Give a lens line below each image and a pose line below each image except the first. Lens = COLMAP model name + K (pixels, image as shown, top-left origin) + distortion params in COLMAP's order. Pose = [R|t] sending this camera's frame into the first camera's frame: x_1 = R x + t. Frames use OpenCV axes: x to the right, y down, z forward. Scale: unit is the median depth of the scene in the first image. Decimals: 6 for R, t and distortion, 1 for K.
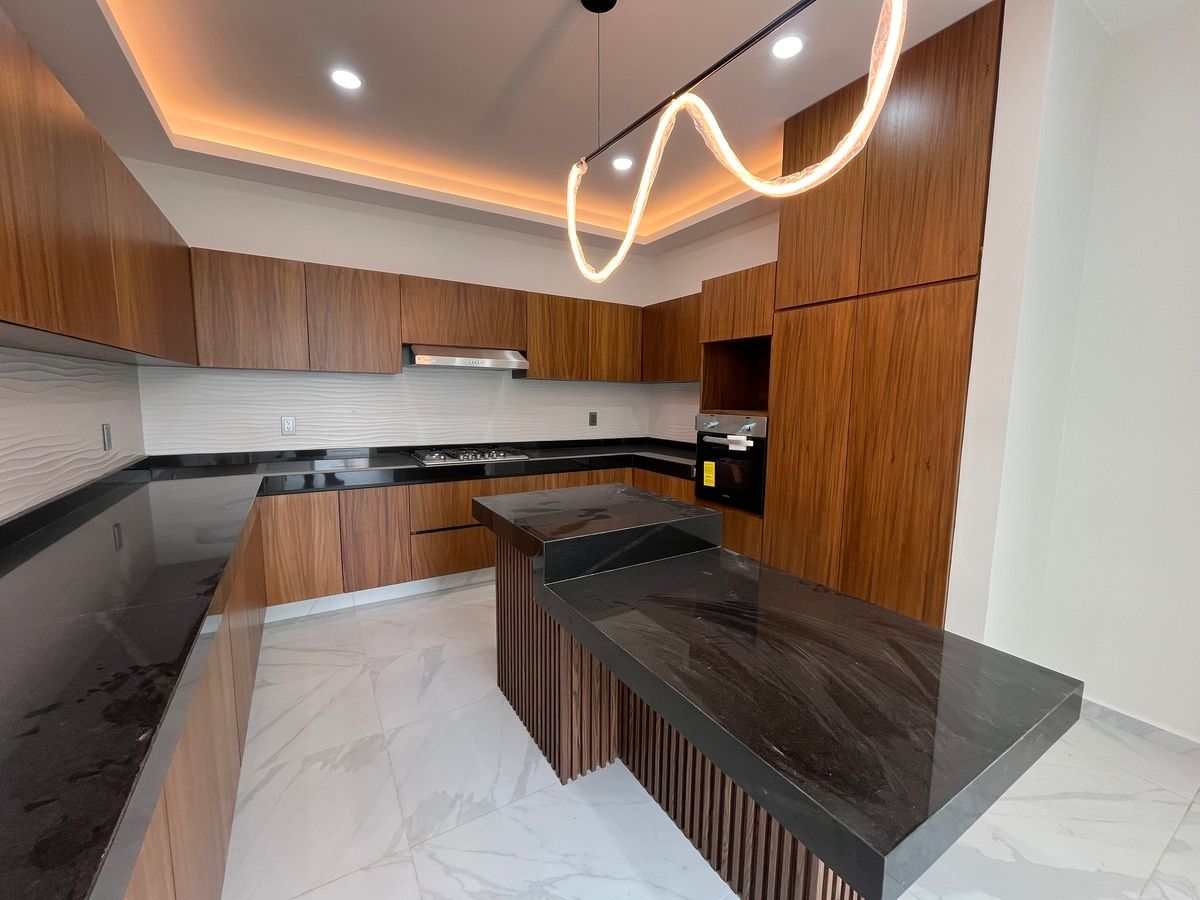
lens RADIAL K [[485.2, 0, 602.3], [0, 485.2, 454.3], [0, 0, 1]] dist [-0.001004, -0.000449]
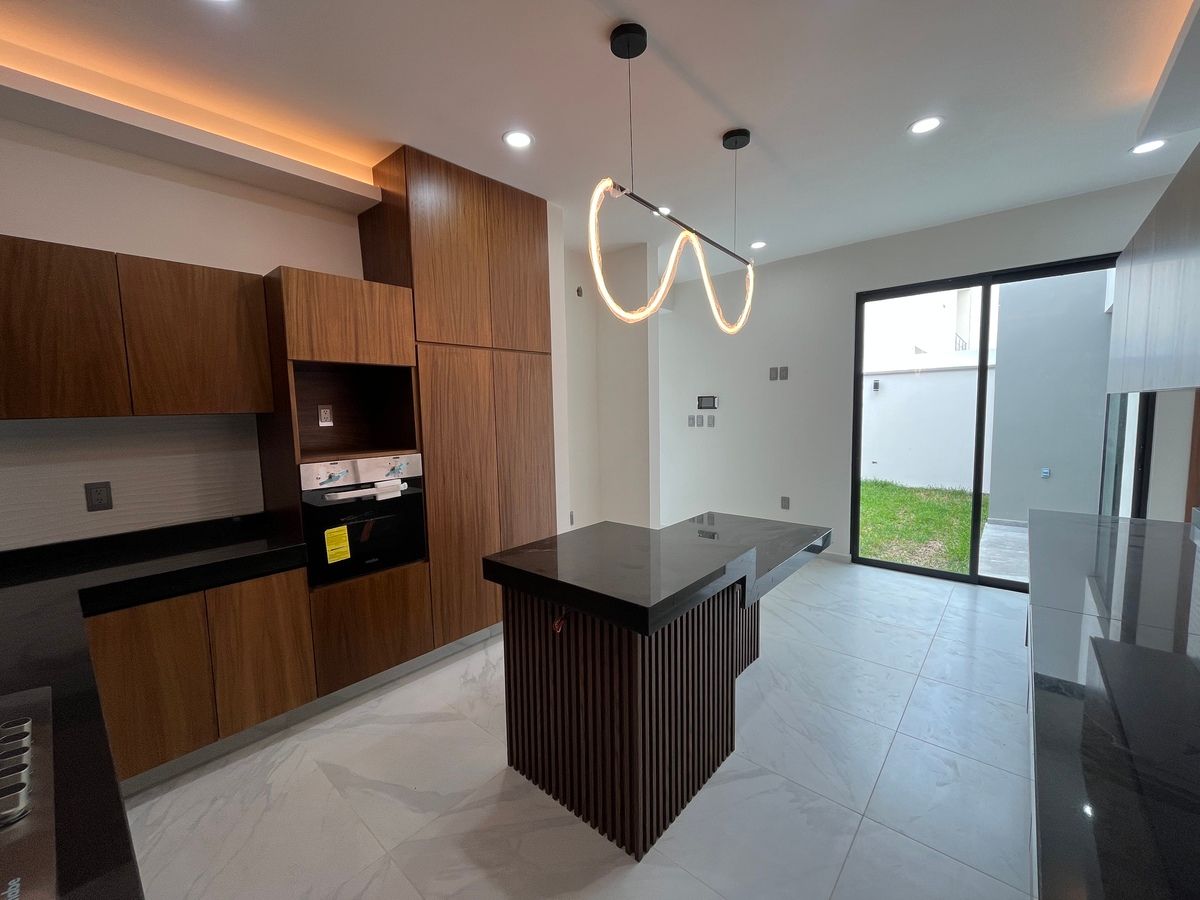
lens RADIAL K [[485.2, 0, 606.5], [0, 485.2, 450.6], [0, 0, 1]] dist [-0.001004, -0.000449]
pose [[-0.311103, -0.088901, 0.946209, -0.677100], [0.134669, 0.981445, 0.136490, -0.167533], [-0.940786, 0.169888, -0.293359, 0.972458]]
